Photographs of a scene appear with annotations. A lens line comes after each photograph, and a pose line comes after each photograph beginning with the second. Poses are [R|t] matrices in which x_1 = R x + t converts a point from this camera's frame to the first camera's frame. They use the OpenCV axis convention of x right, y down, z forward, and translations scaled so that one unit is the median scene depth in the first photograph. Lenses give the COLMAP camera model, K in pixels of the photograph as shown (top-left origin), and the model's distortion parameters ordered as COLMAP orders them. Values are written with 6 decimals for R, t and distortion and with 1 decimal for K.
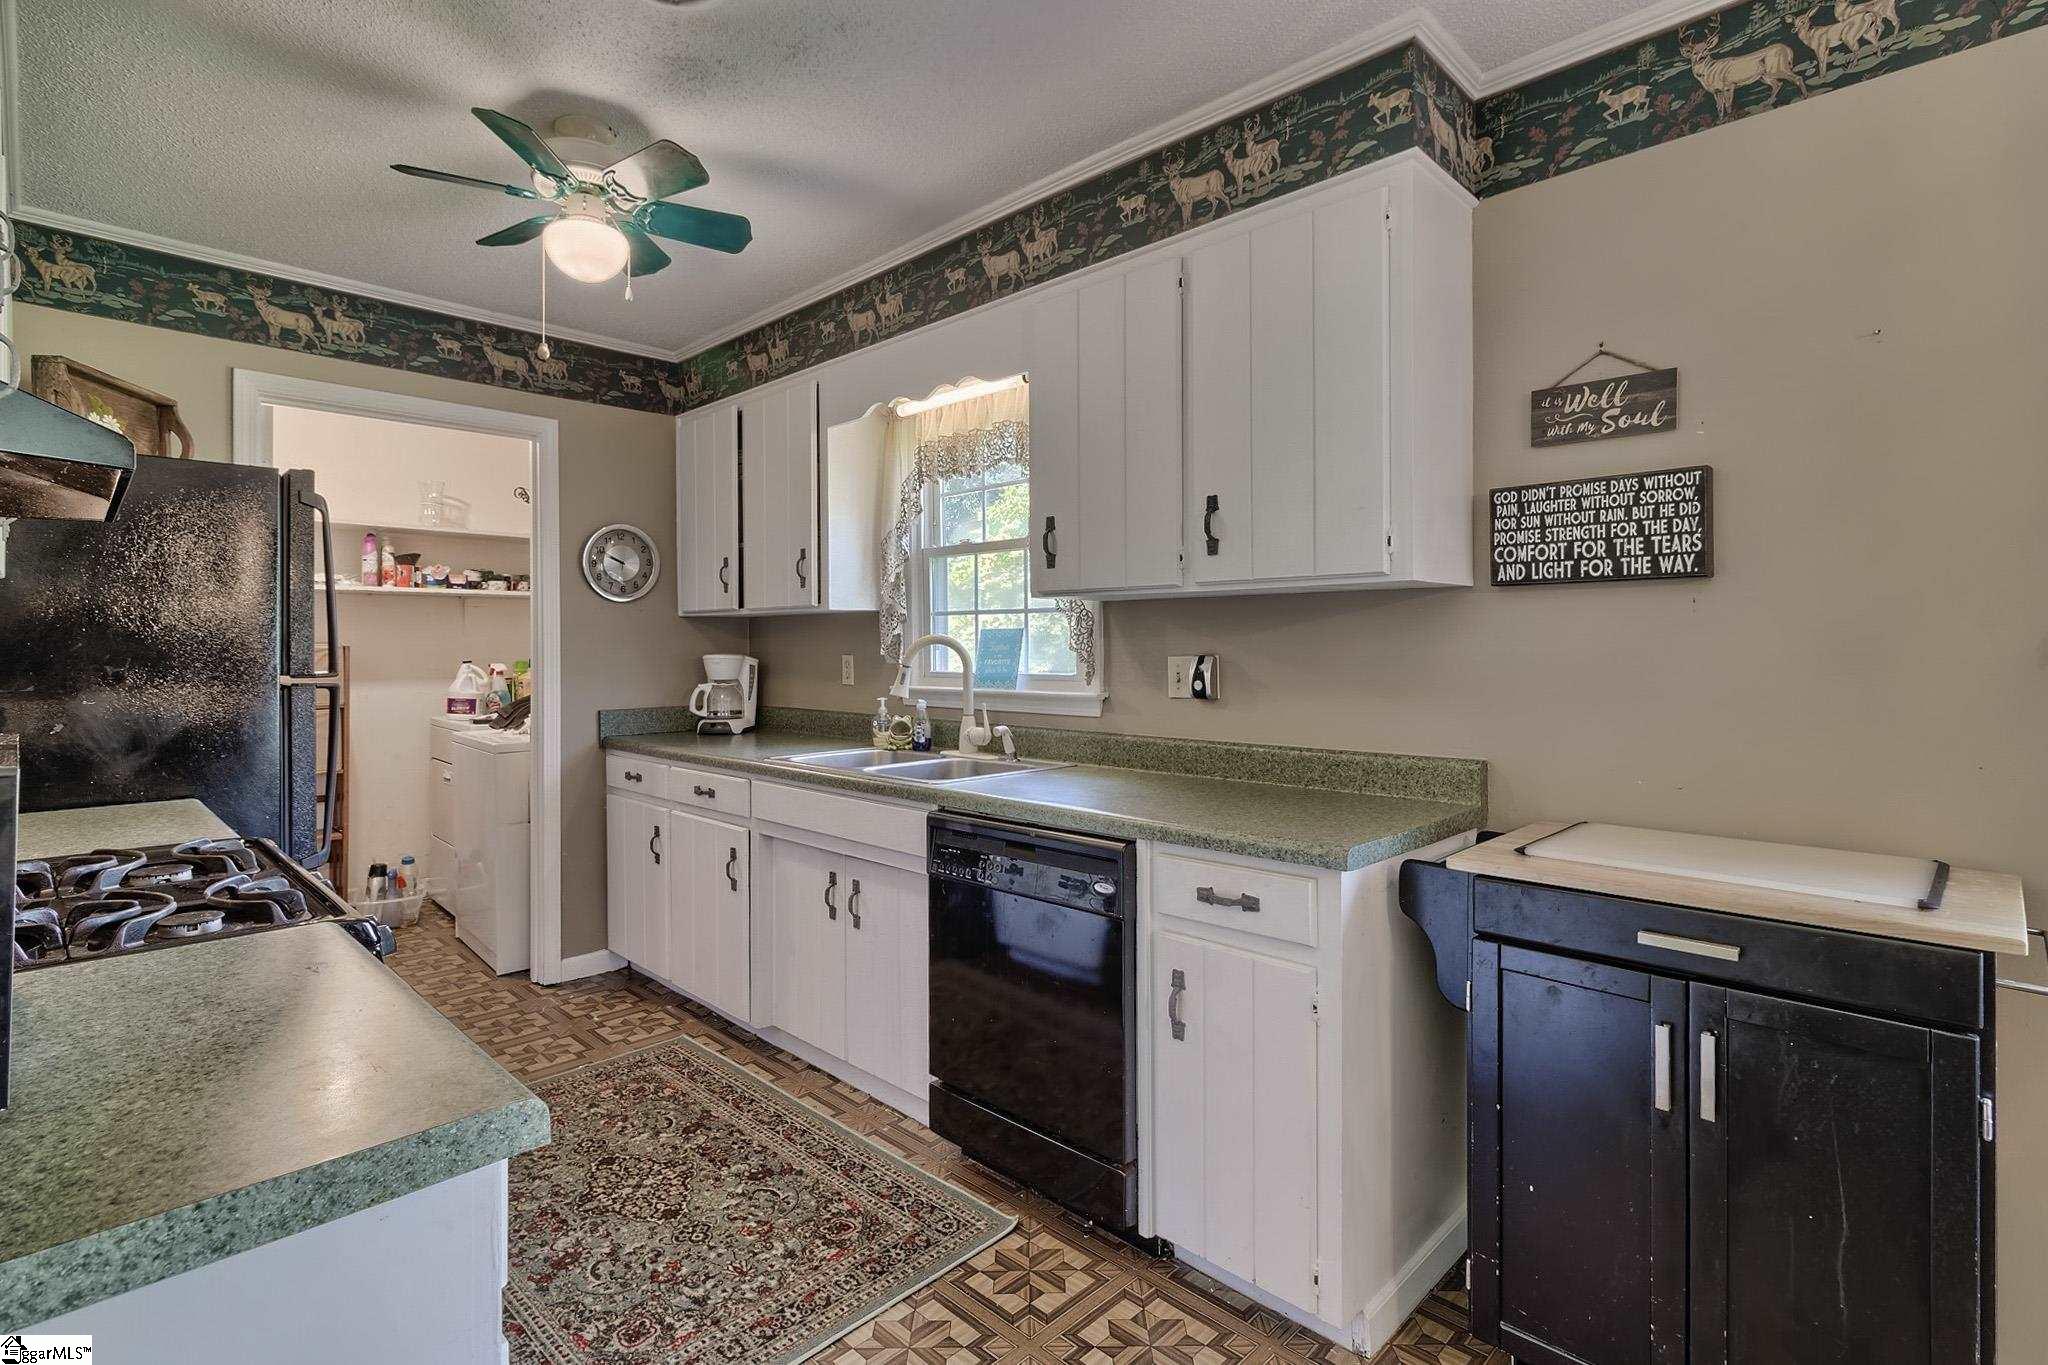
lens RADIAL K [[969.8, 0, 1035.6], [0, 969.8, 654.0], [0, 0, 1]] dist [-0.001845, -0.000042]
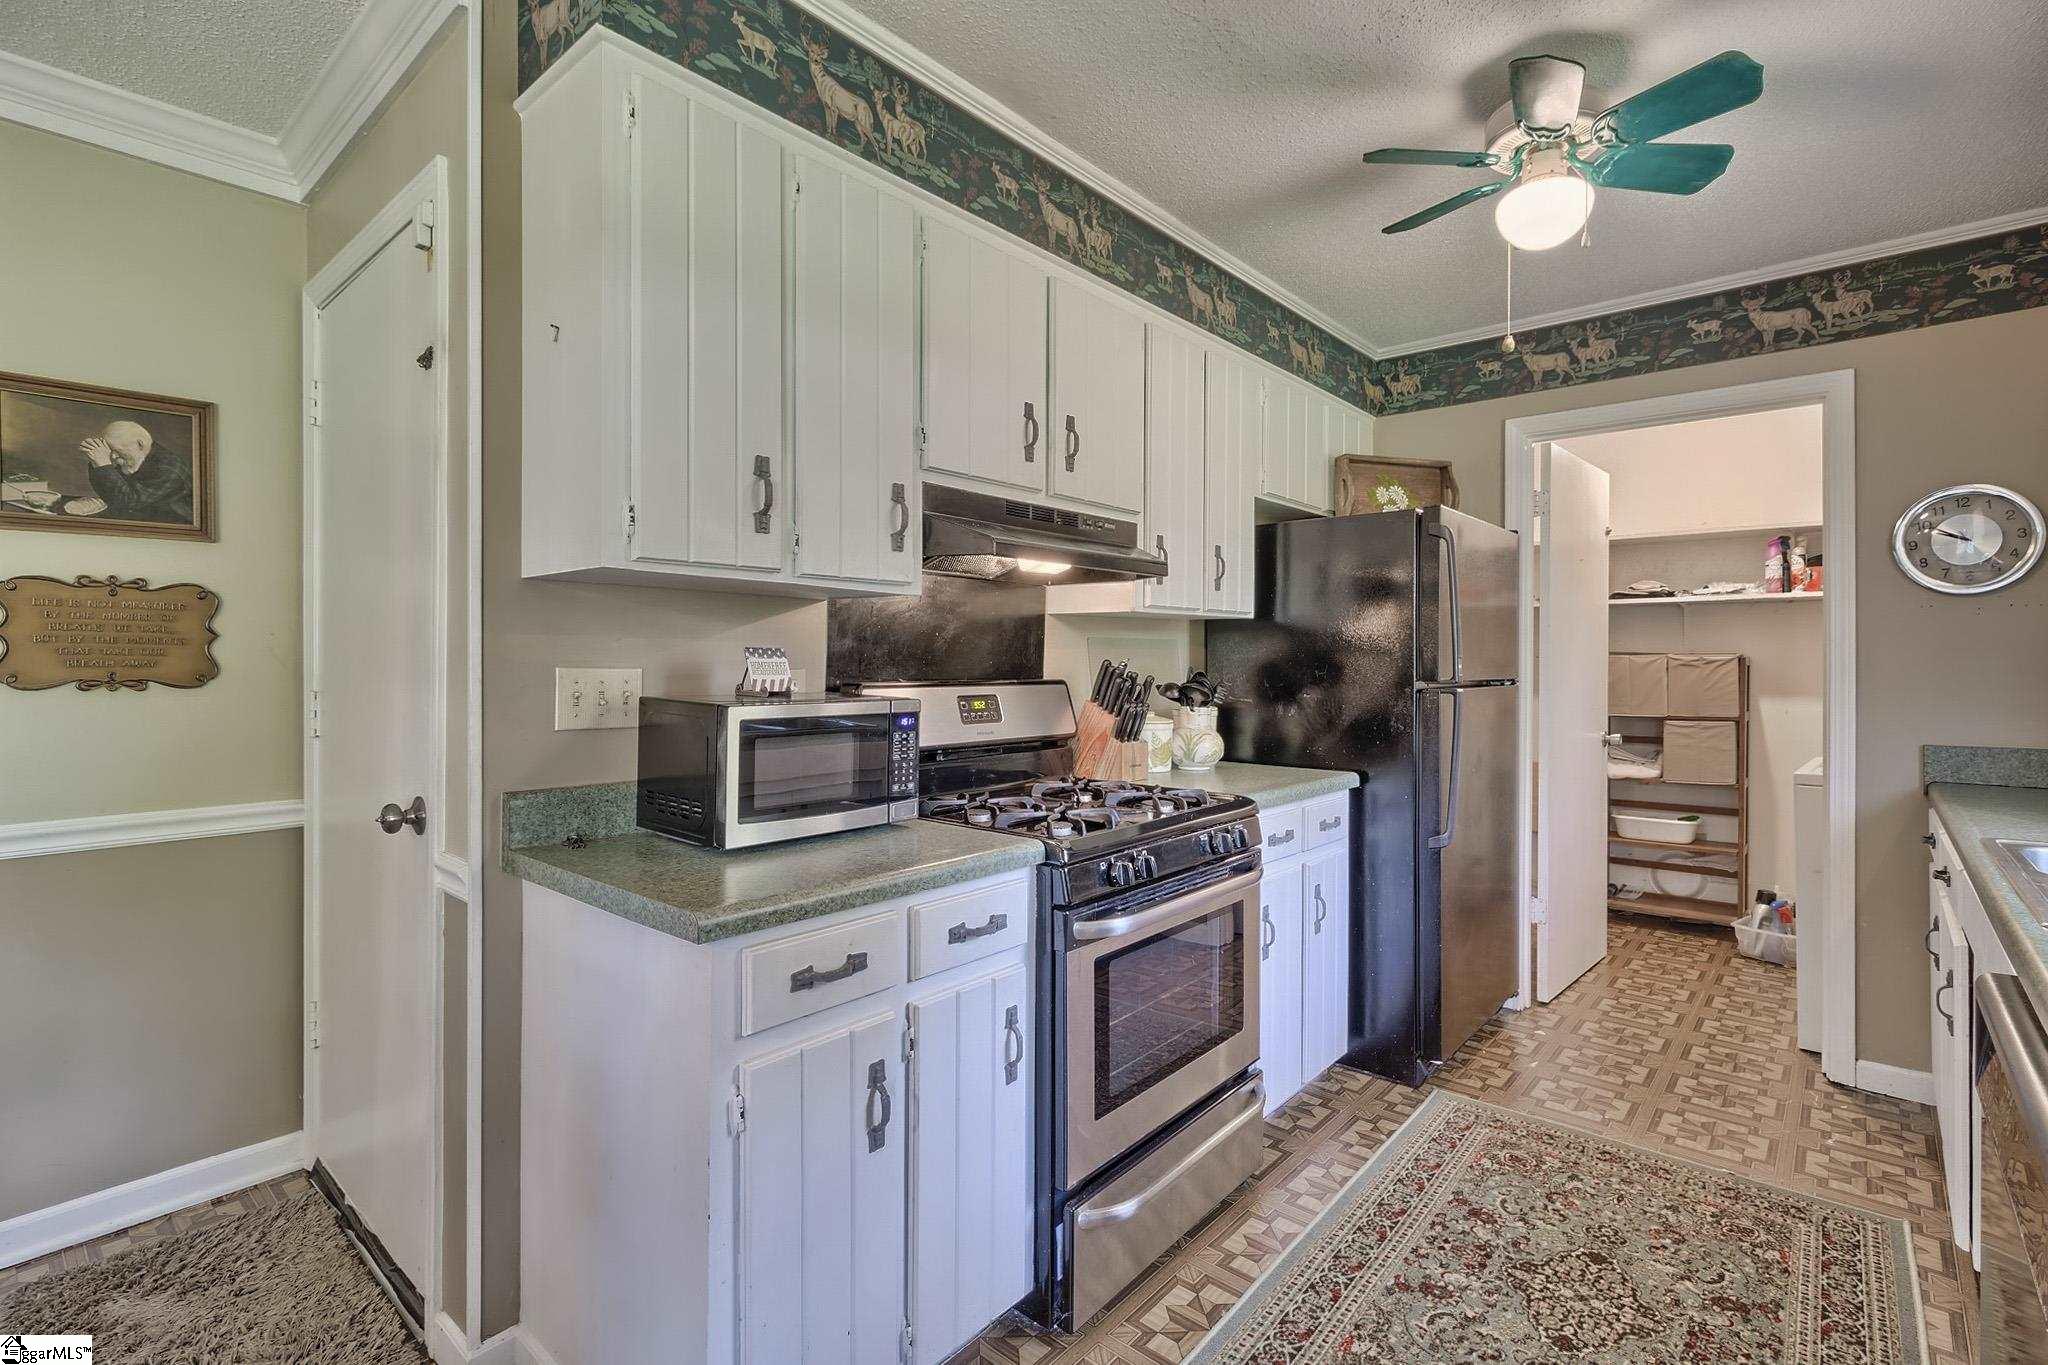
lens RADIAL K [[947.5, 0, 1024.0], [0, 947.5, 682.5], [0, 0, 1]] dist [0.019912, 0.000113]
pose [[0.077045, 0.028485, -0.996621, 0.282634], [-0.005131, 0.999590, 0.028173, -0.009292], [0.997014, 0.002943, 0.077159, 0.332274]]
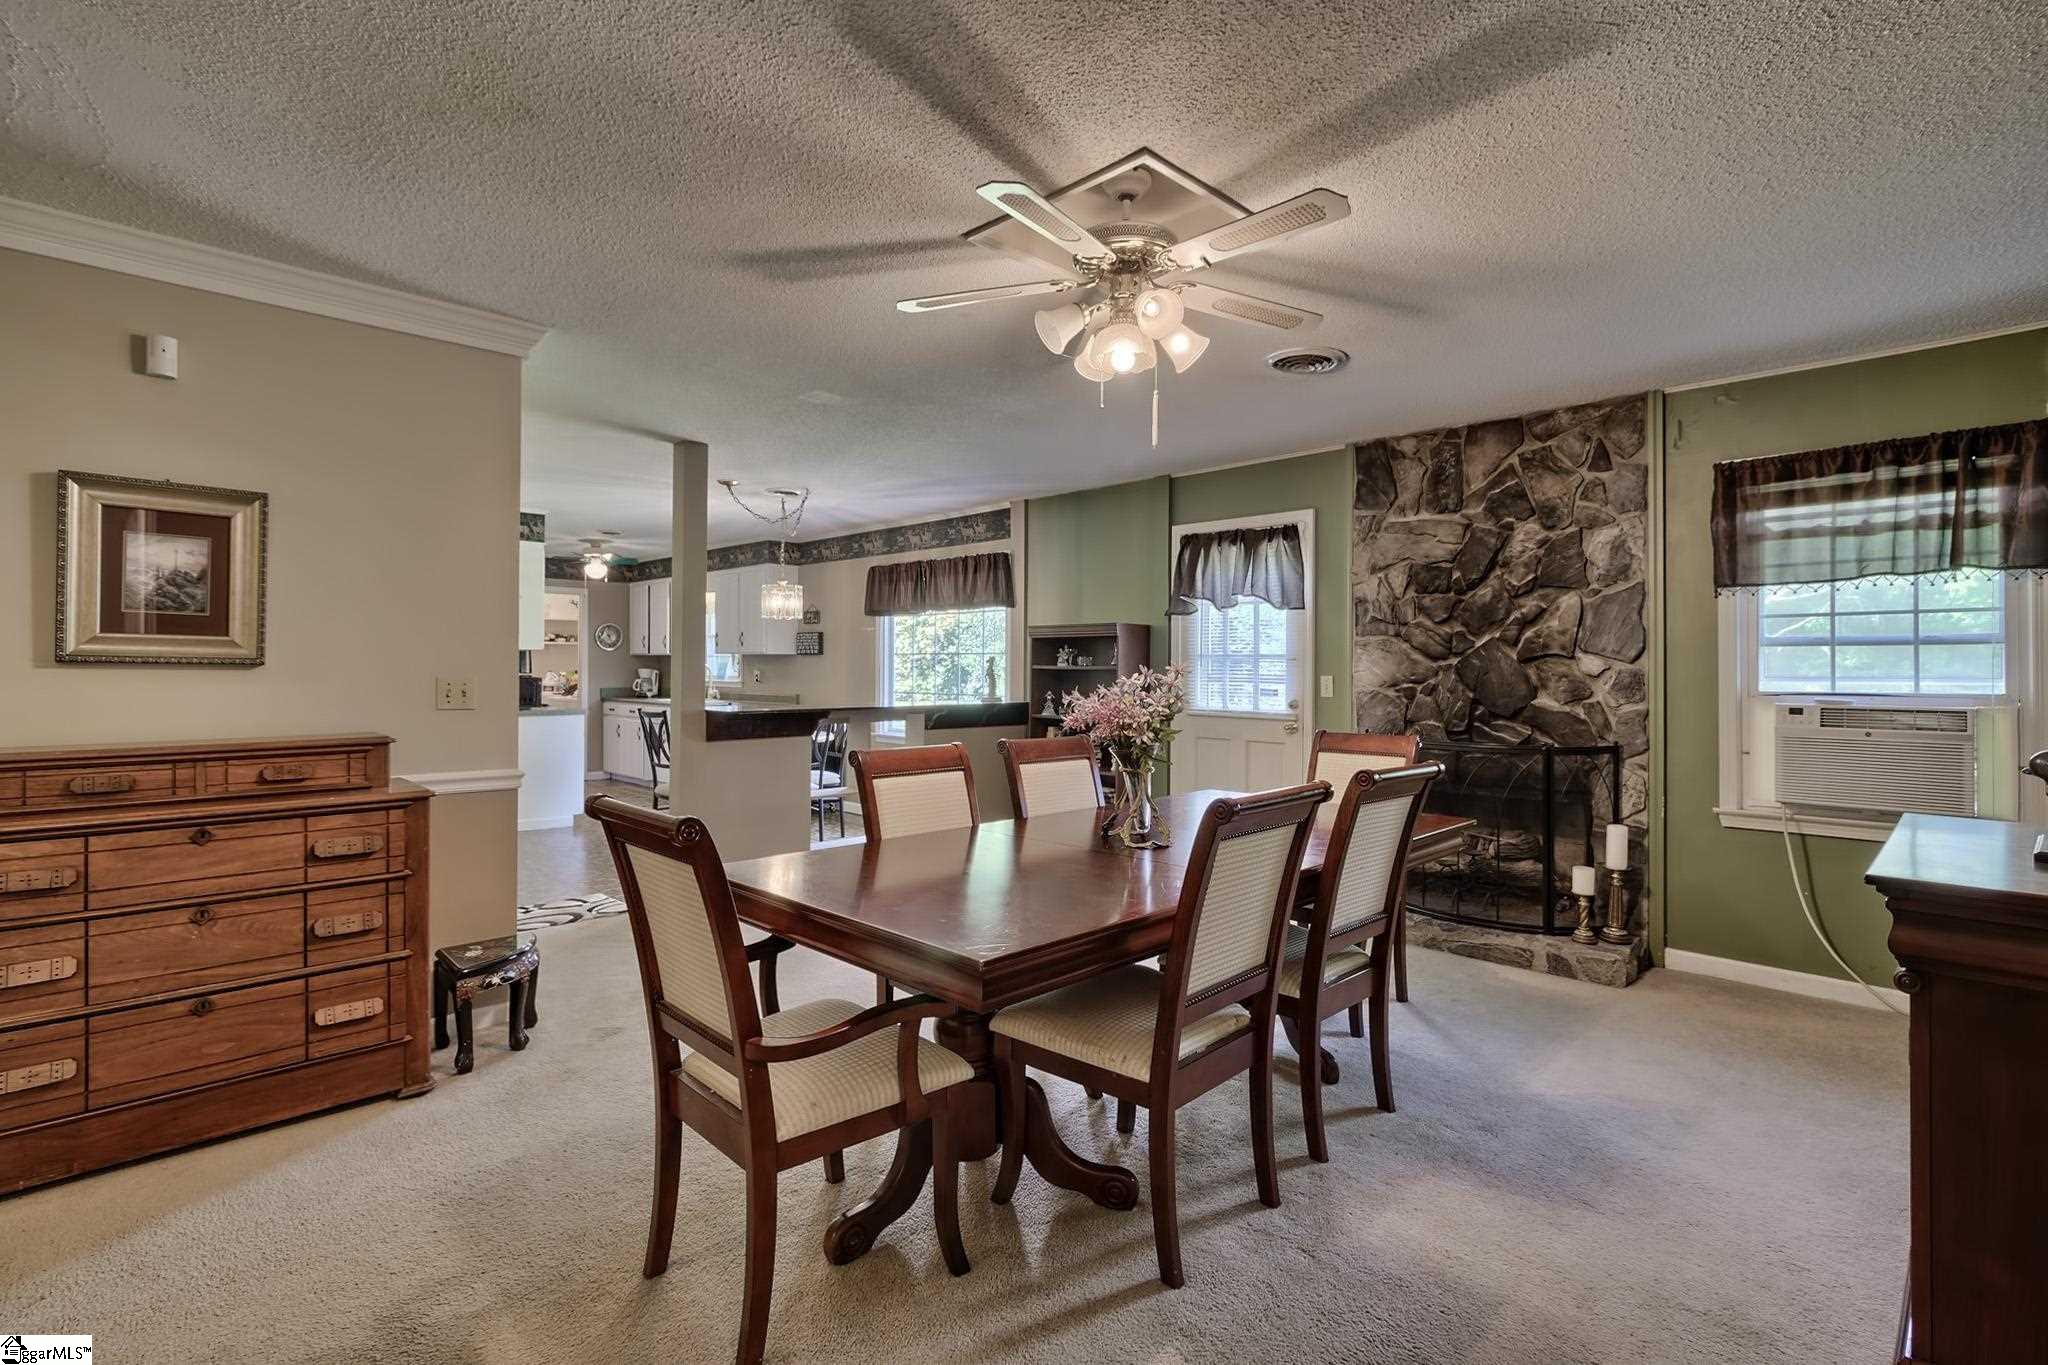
lens RADIAL K [[969.8, 0, 1035.6], [0, 969.8, 654.0], [0, 0, 1]] dist [-0.001845, -0.000042]
pose [[0.999815, 0.004075, -0.018787, 1.113298], [-0.004336, 0.999895, -0.013837, -0.011246], [0.018728, 0.013916, 0.999728, -2.310950]]
